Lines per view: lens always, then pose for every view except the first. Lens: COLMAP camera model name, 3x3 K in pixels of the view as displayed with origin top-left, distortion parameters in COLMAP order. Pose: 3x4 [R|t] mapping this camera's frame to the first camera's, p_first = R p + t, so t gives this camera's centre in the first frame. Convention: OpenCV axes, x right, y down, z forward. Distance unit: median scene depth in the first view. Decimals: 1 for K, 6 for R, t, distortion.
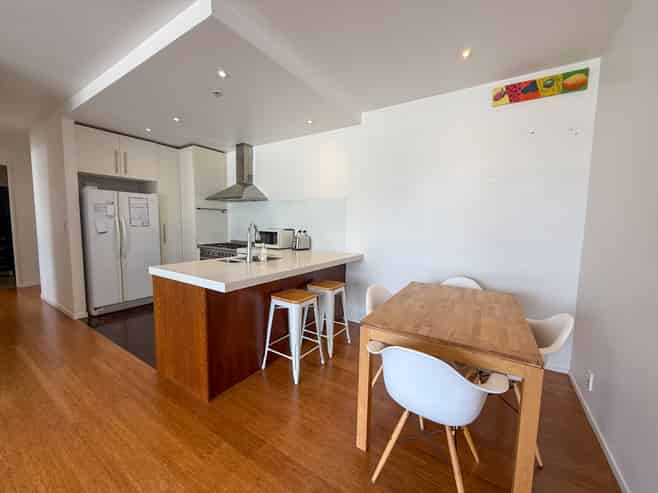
lens RADIAL K [[265.1, 0, 329.6], [0, 265.1, 246.2], [0, 0, 1]] dist [-0.001821, -0.000042]
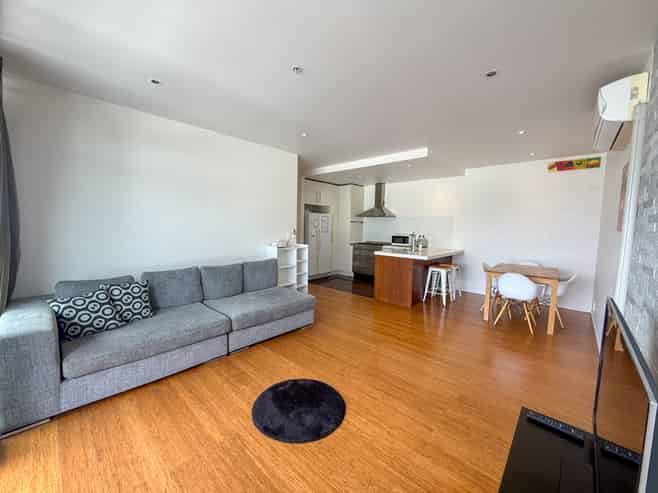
lens RADIAL K [[265.1, 0, 327.2], [0, 265.1, 246.4], [0, 0, 1]] dist [-0.001821, -0.000042]
pose [[0.983755, 0.017558, -0.178658, -0.433588], [-0.019826, 0.999744, -0.010917, 0.042766], [0.178420, 0.014282, 0.983851, -0.836989]]
